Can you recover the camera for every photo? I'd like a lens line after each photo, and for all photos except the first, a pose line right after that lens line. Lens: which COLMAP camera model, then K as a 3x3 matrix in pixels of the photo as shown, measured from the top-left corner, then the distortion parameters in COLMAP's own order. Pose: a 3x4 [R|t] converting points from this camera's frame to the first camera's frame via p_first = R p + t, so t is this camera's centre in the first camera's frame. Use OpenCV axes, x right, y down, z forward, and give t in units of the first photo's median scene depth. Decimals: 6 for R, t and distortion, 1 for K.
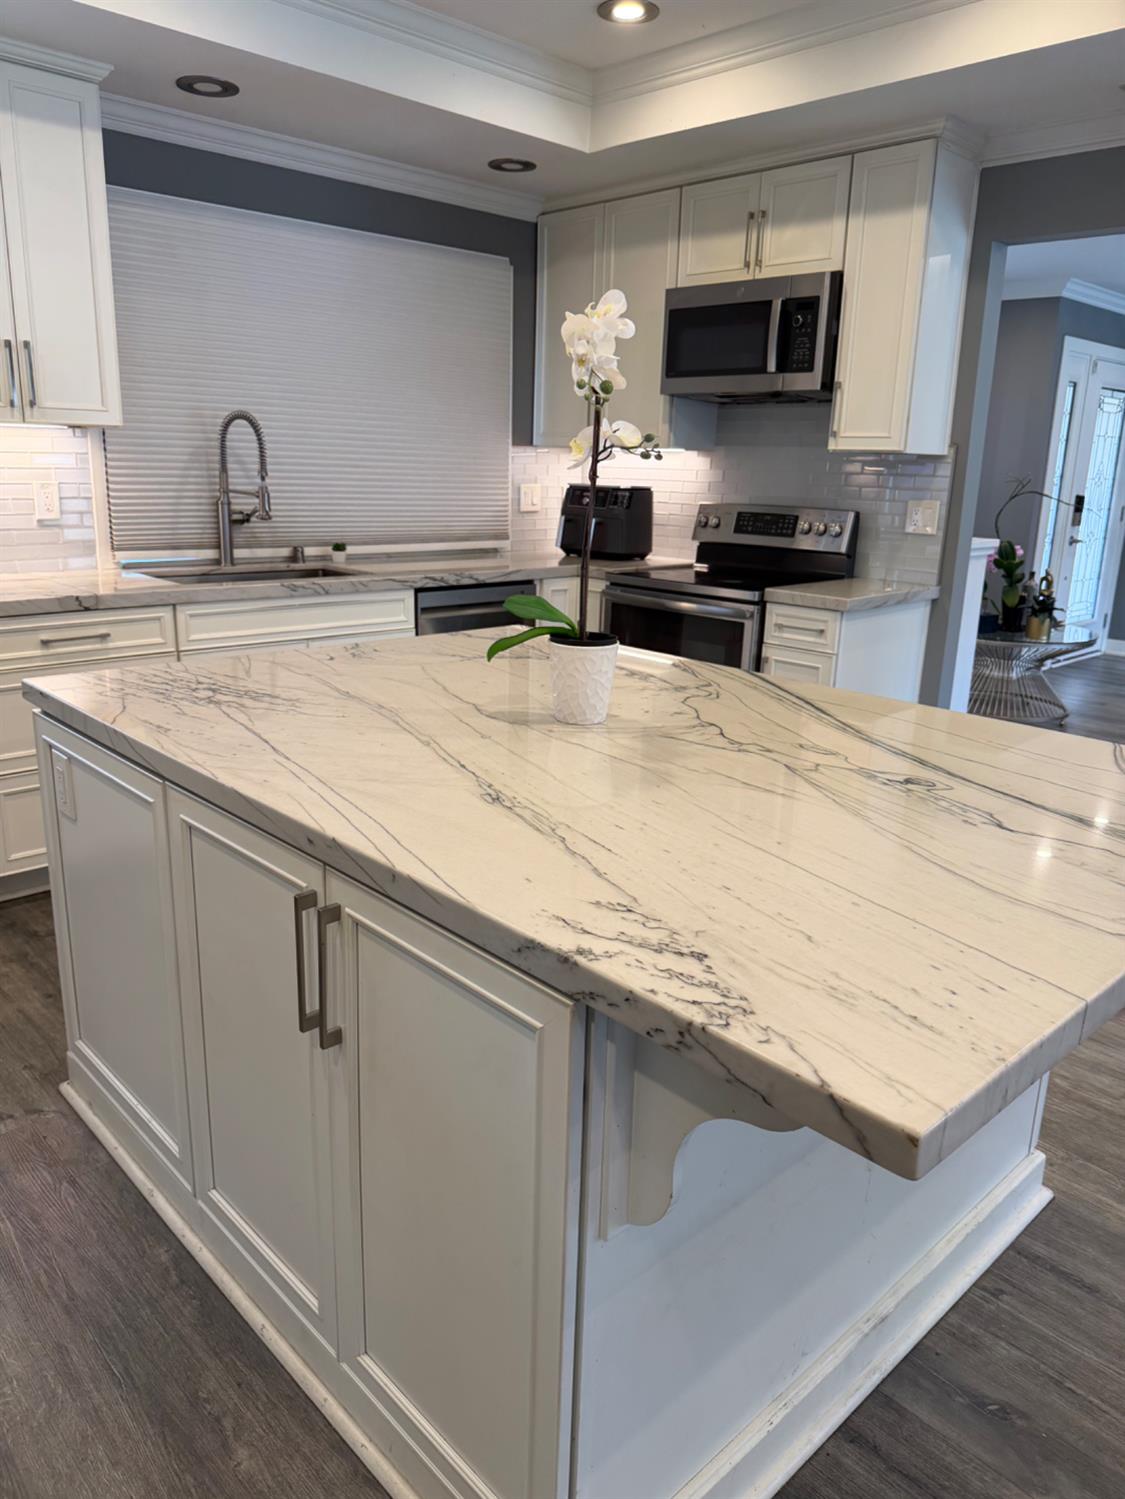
lens RADIAL K [[1049.2, 0, 554.4], [0, 1049.2, 738.0], [0, 0, 1]] dist [0.079747, -0.110721]
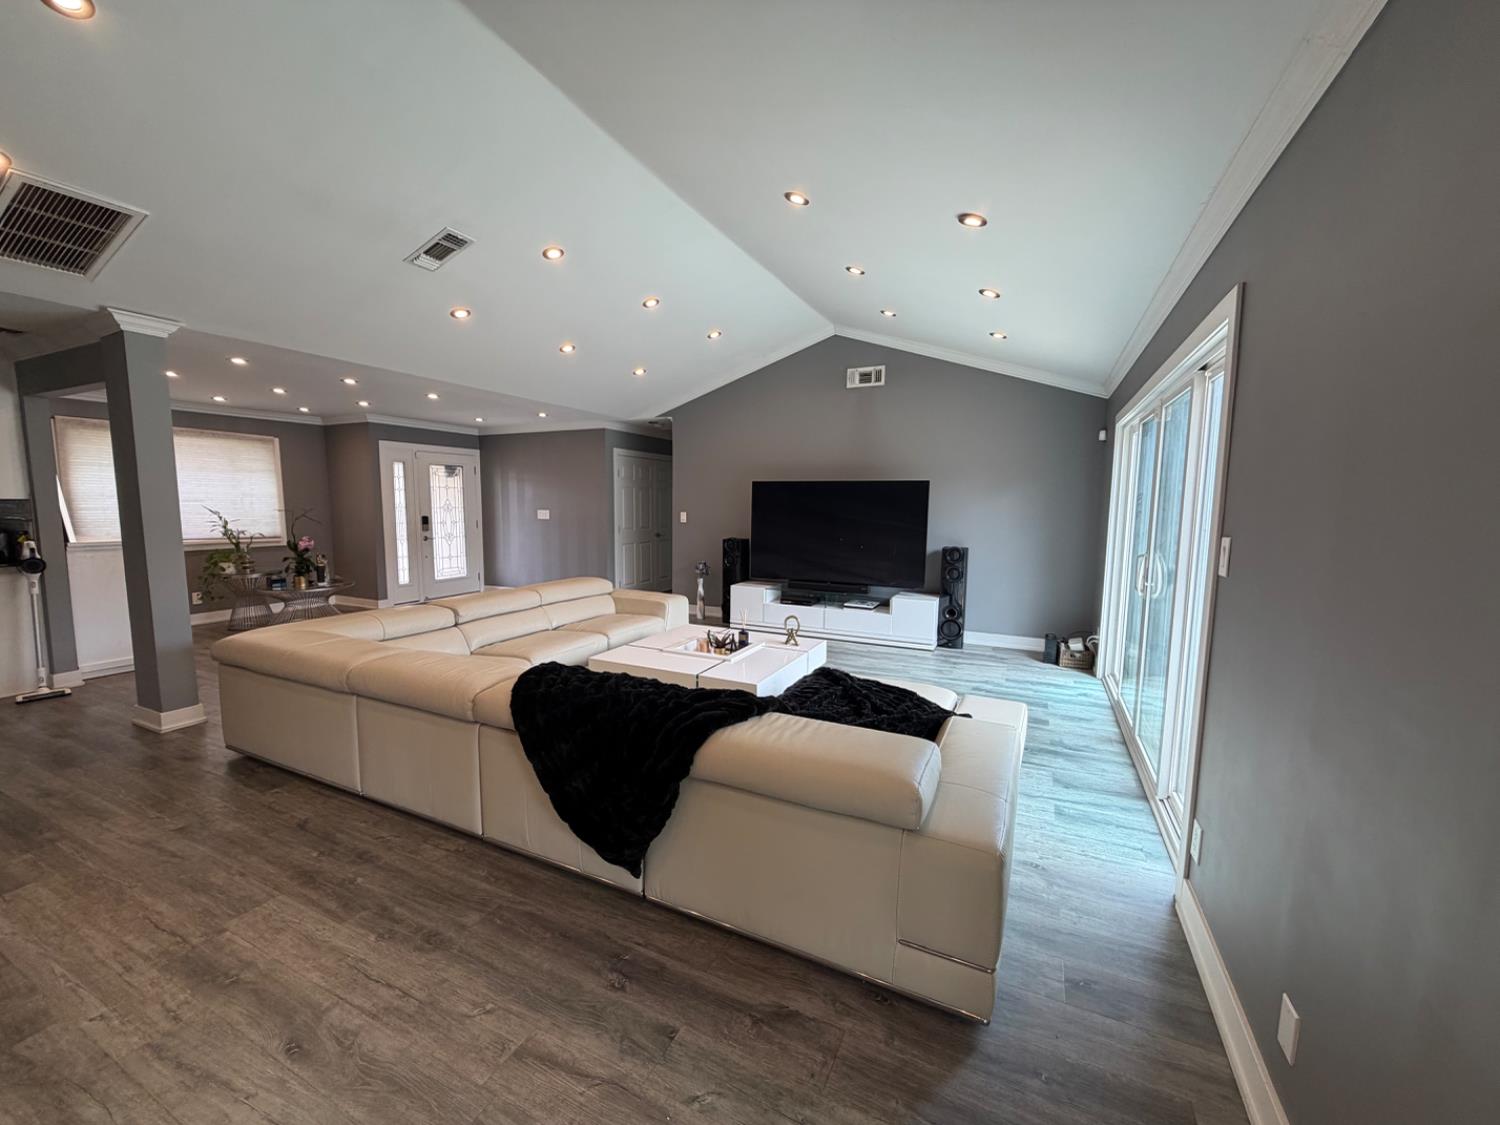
lens RADIAL K [[590.4, 0, 745.4], [0, 590.4, 565.4], [0, 0, 1]] dist [0.001055, -0.000087]
pose [[0.931773, -0.055006, 0.358849, 1.251465], [0.107035, 0.986141, -0.126765, 0.137496], [-0.346903, 0.156525, 0.924748, -0.451789]]
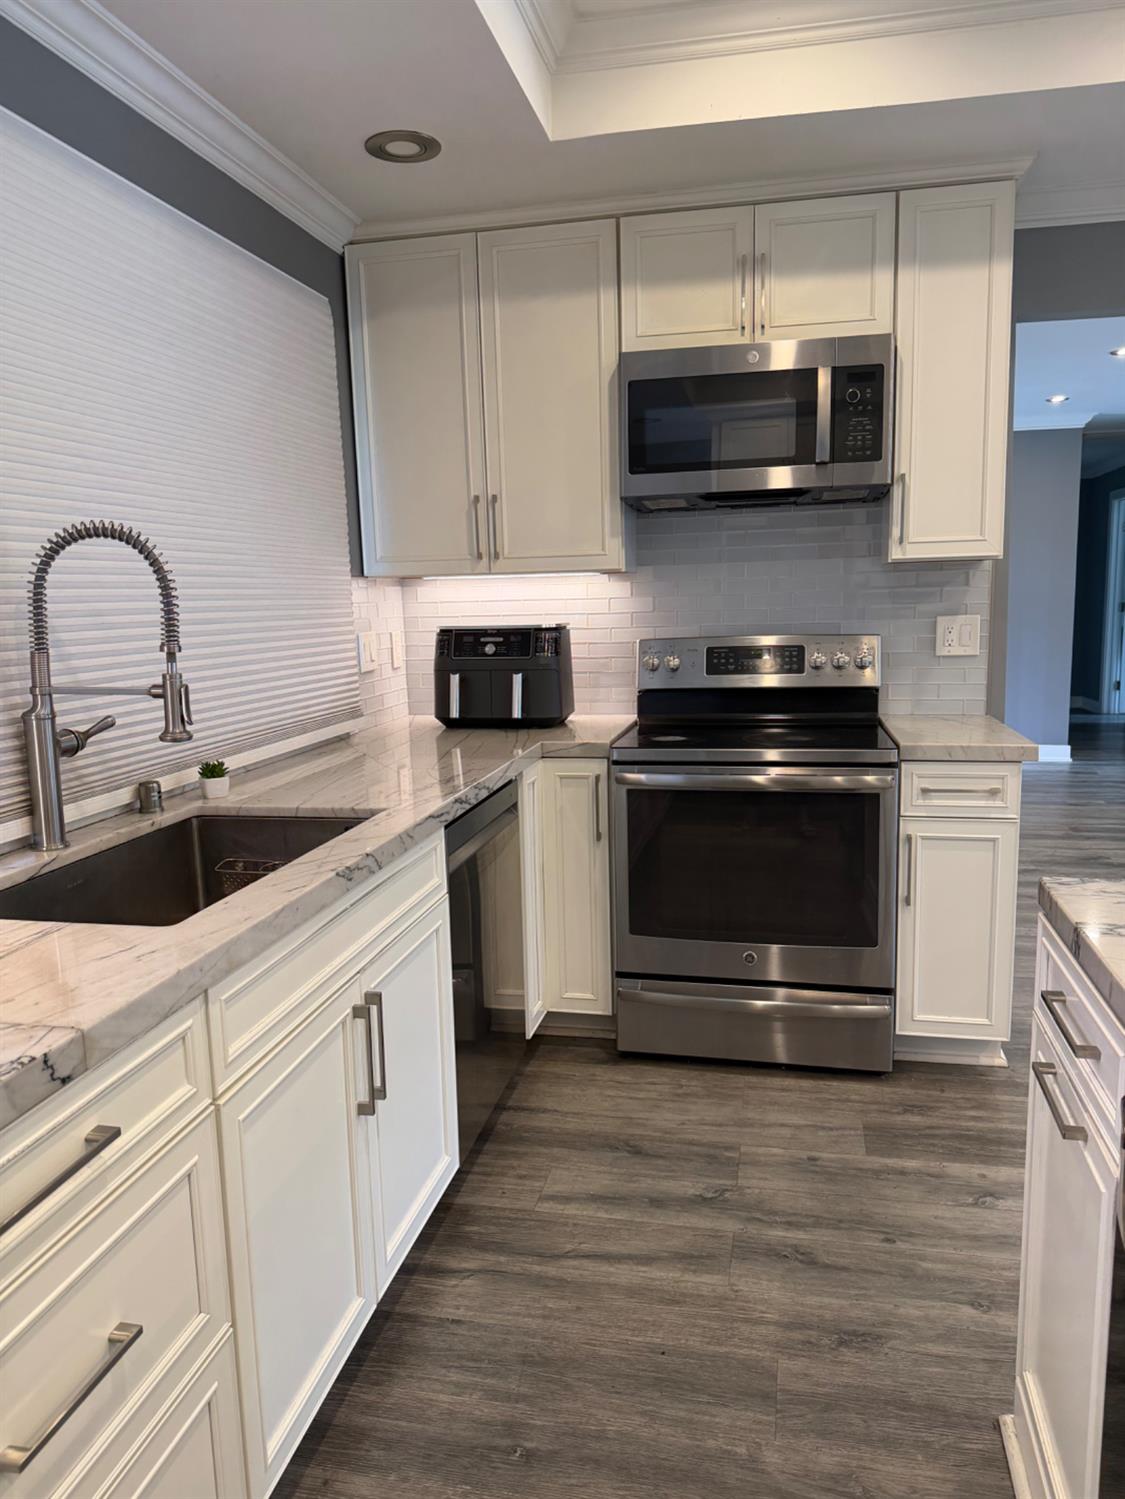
lens RADIAL K [[1040.1, 0, 561.6], [0, 1040.1, 783.7], [0, 0, 1]] dist [0.005324, -0.024723]
pose [[0.824570, -0.151609, 0.545068, -0.381374], [0.192817, 0.981054, -0.018813, -0.142175], [-0.531889, 0.120611, 0.838181, 0.504683]]
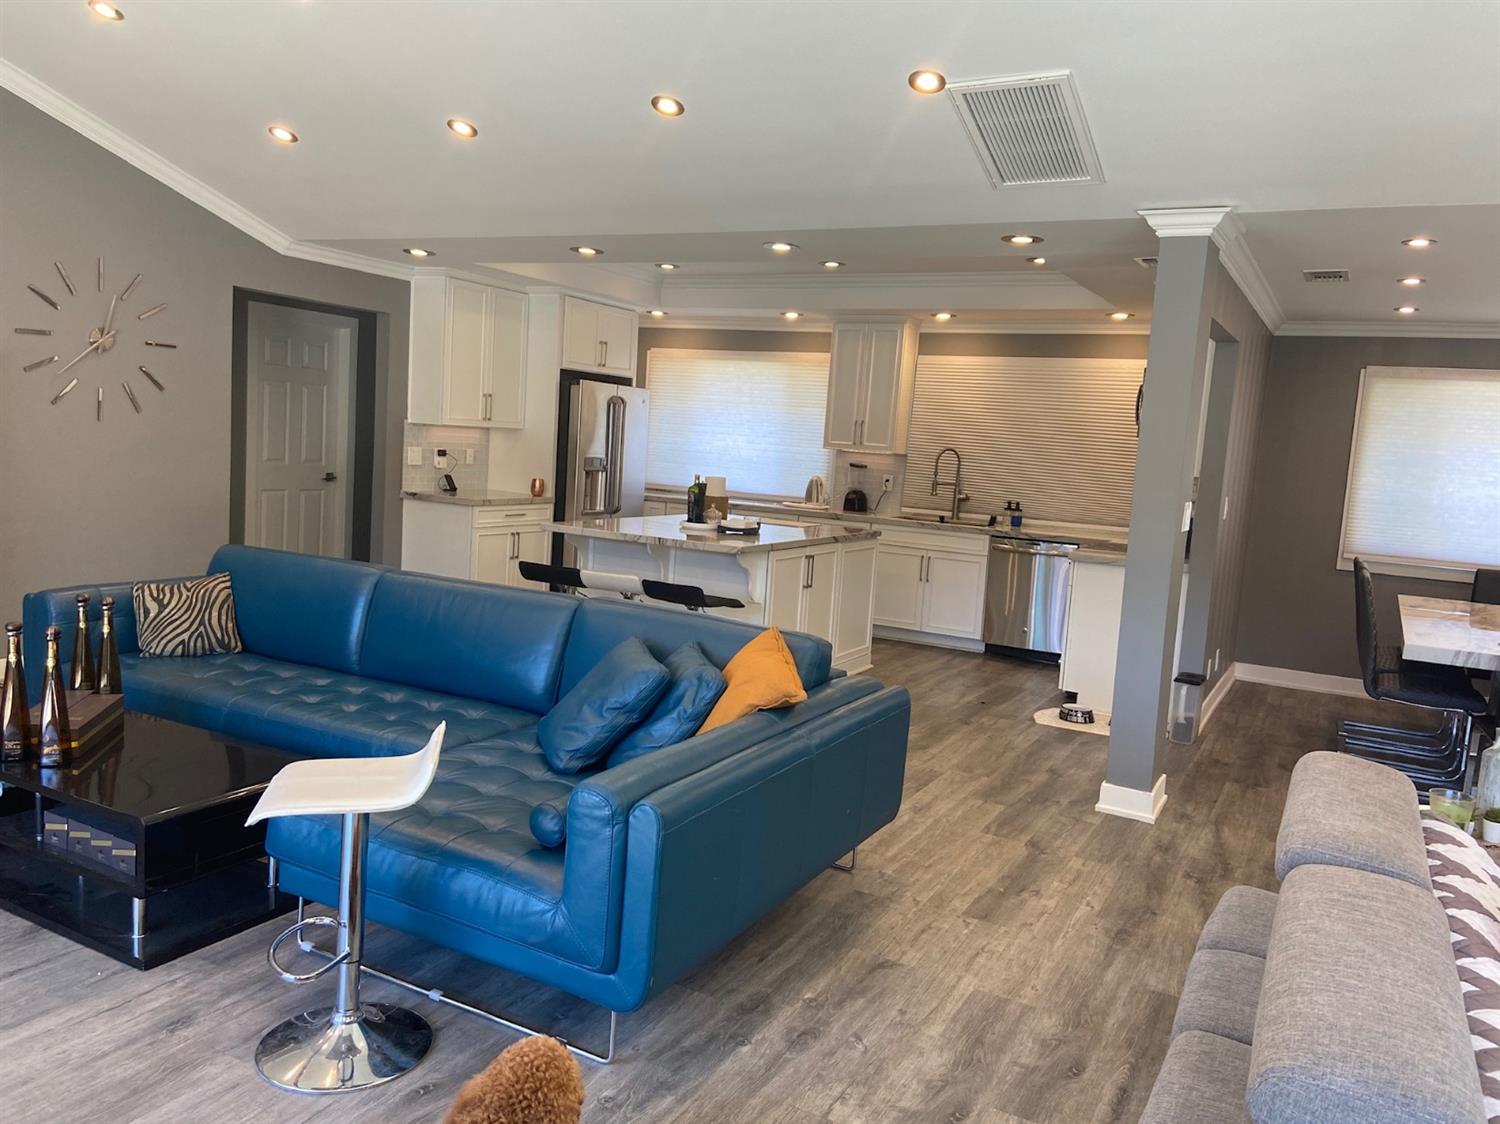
lens RADIAL K [[1125.0, 0, 761.3], [0, 1125.0, 557.4], [0, 0, 1]] dist [0.129313, -0.166931]
pose [[0.325607, 0.097635, -0.940451, 1.755758], [-0.299072, 0.954220, -0.004482, 0.029137], [0.896959, 0.282722, 0.339901, -0.051090]]
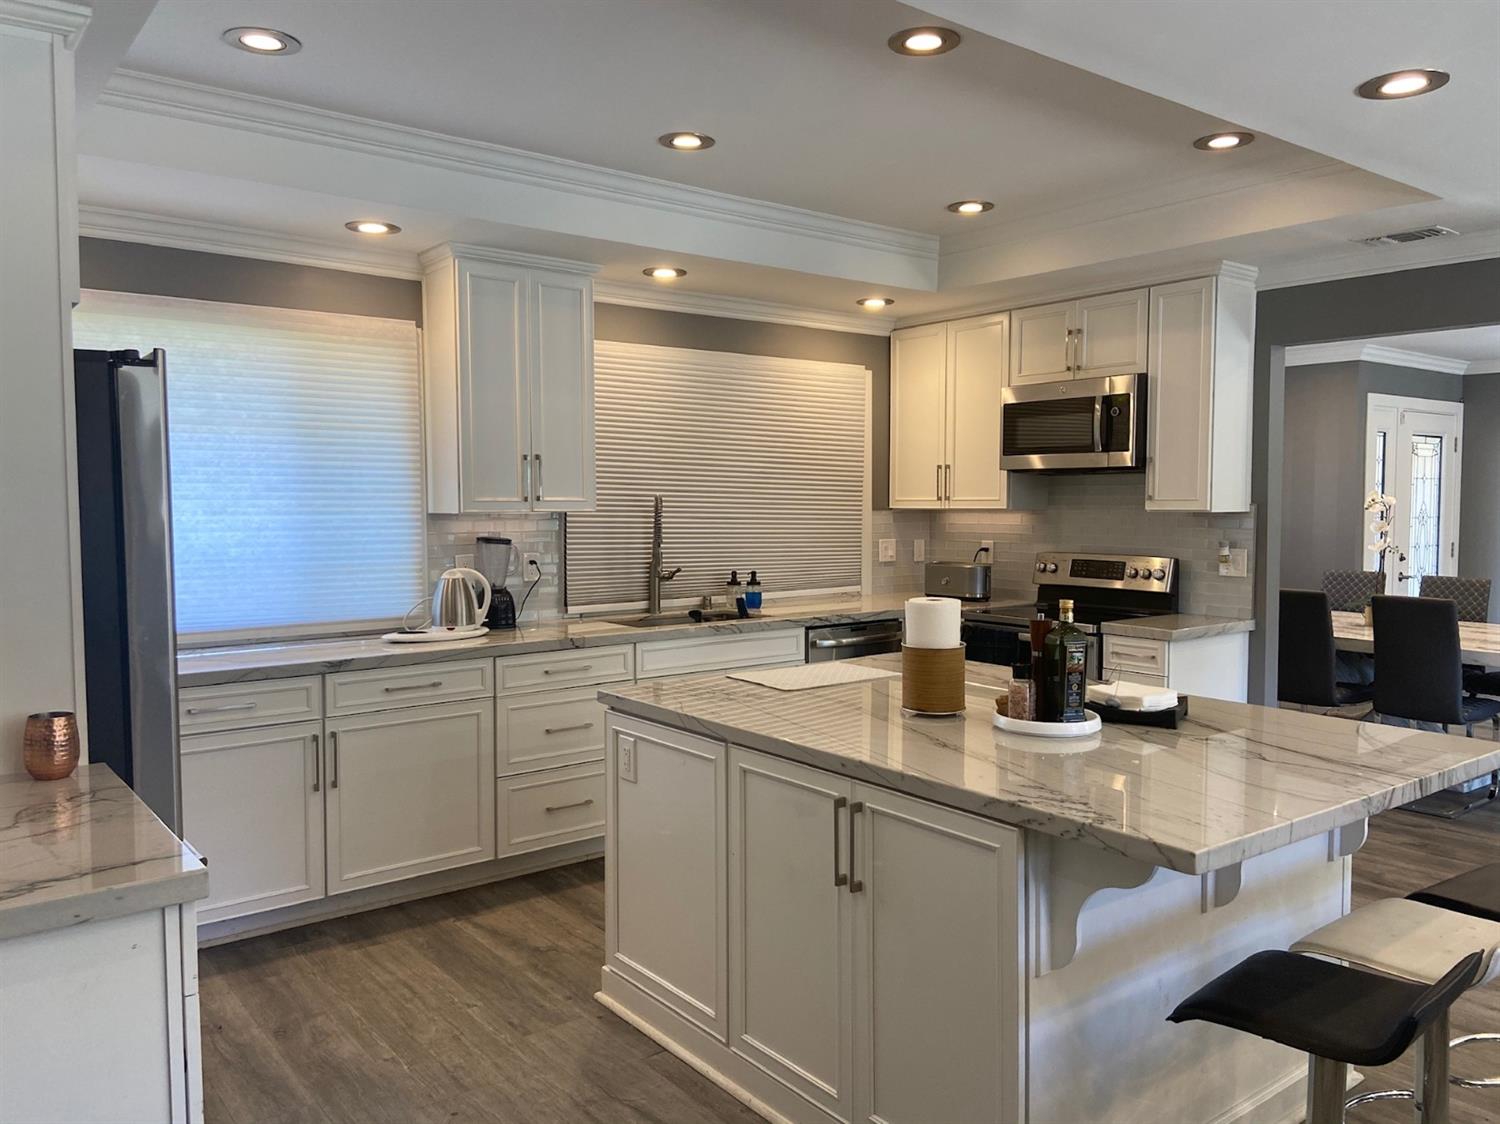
lens RADIAL K [[1125.0, 0, 761.3], [0, 1125.0, 557.4], [0, 0, 1]] dist [0.129313, -0.166931]
pose [[0.995648, -0.023723, -0.090120, -0.064740], [0.004588, 0.978360, -0.206857, 0.050159], [0.093077, 0.205544, 0.974212, -0.303785]]
